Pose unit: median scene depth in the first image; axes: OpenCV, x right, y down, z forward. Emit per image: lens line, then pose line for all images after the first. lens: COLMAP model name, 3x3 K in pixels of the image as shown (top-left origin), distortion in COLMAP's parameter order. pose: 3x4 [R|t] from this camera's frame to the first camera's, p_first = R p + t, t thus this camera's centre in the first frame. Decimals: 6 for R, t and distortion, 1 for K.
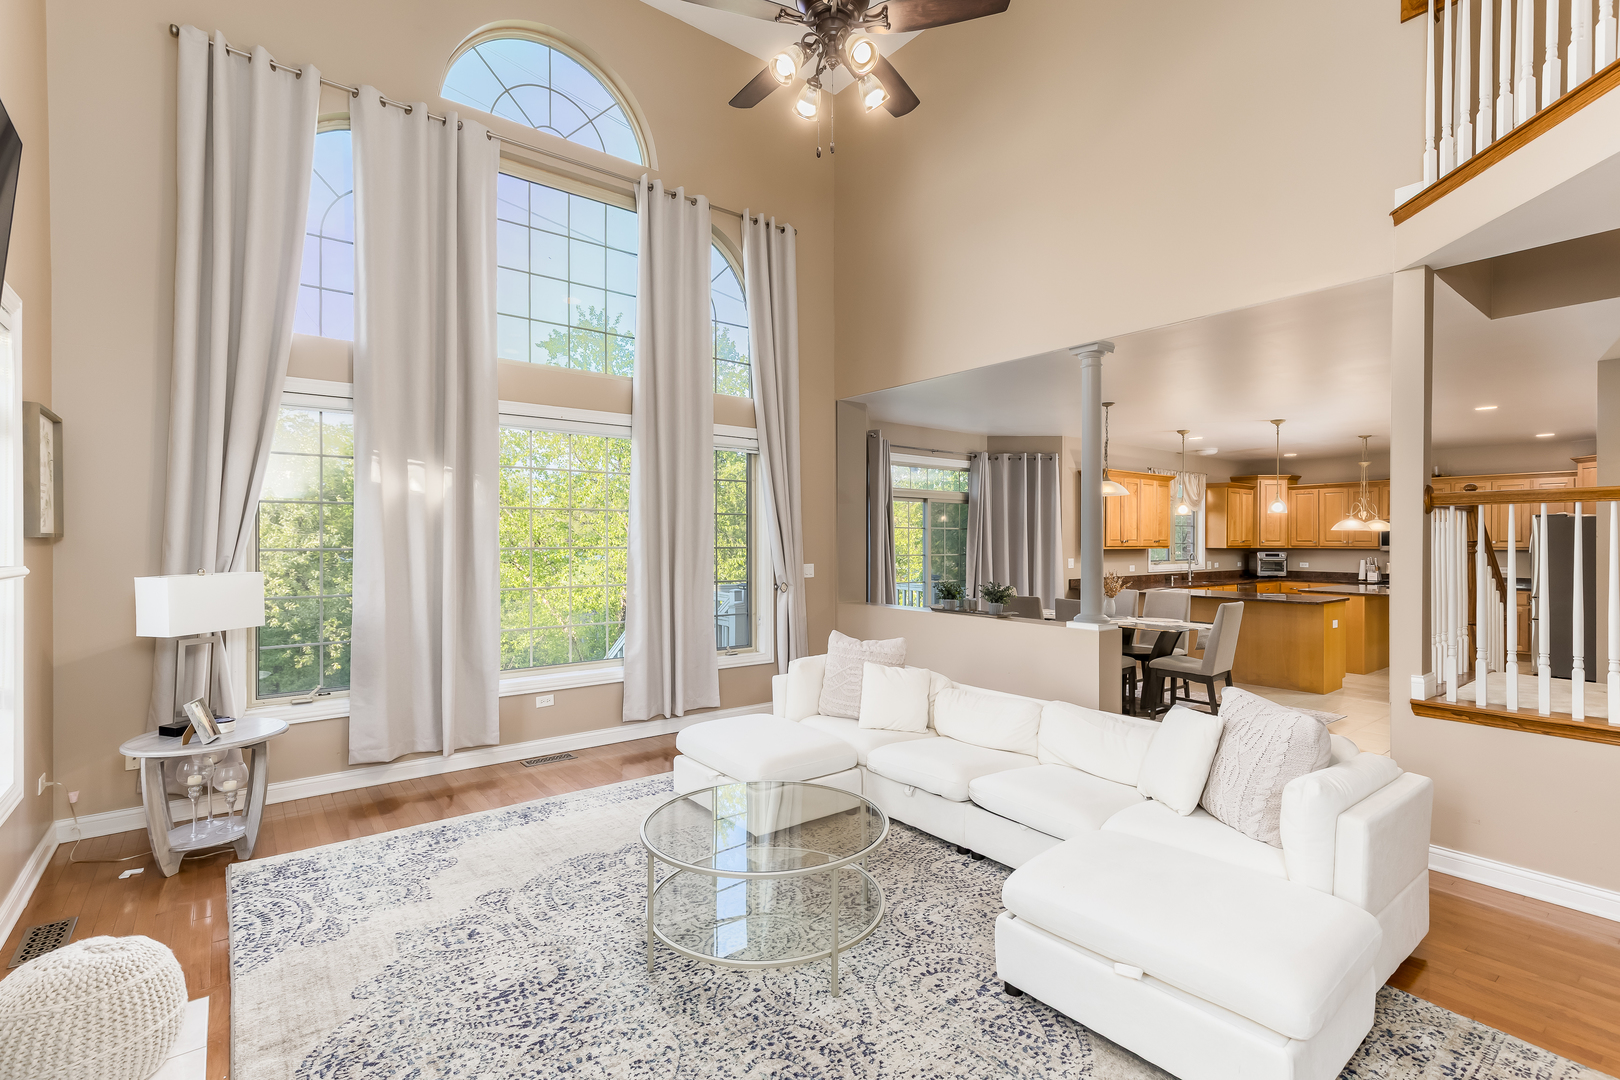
lens RADIAL K [[749.2, 0, 821.0], [0, 749.2, 540.5], [0, 0, 1]] dist [0.012371, -0.000275]
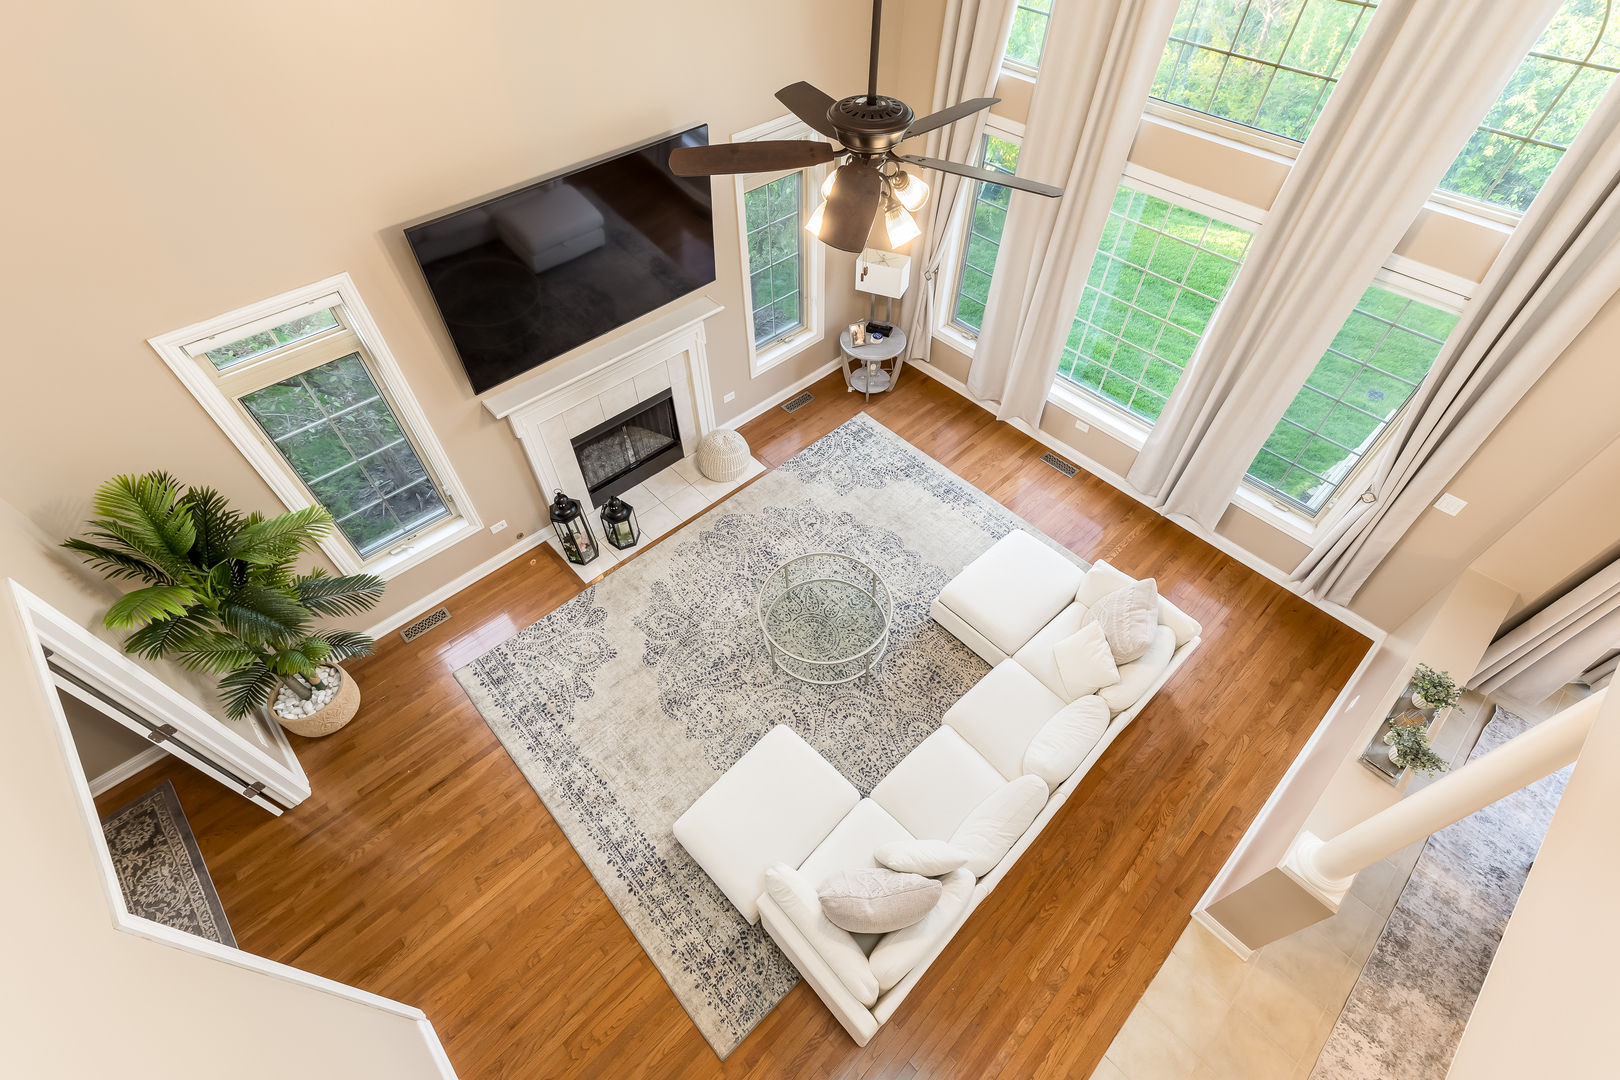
lens RADIAL K [[719.5, 0, 811.3], [0, 719.5, 540.4], [0, 0, 1]] dist [0.022935, 0.000101]
pose [[0.082045, 0.768998, -0.633964, 0.887580], [-0.003858, 0.636349, 0.771392, -1.047255], [0.996621, -0.060843, 0.055176, 0.857369]]
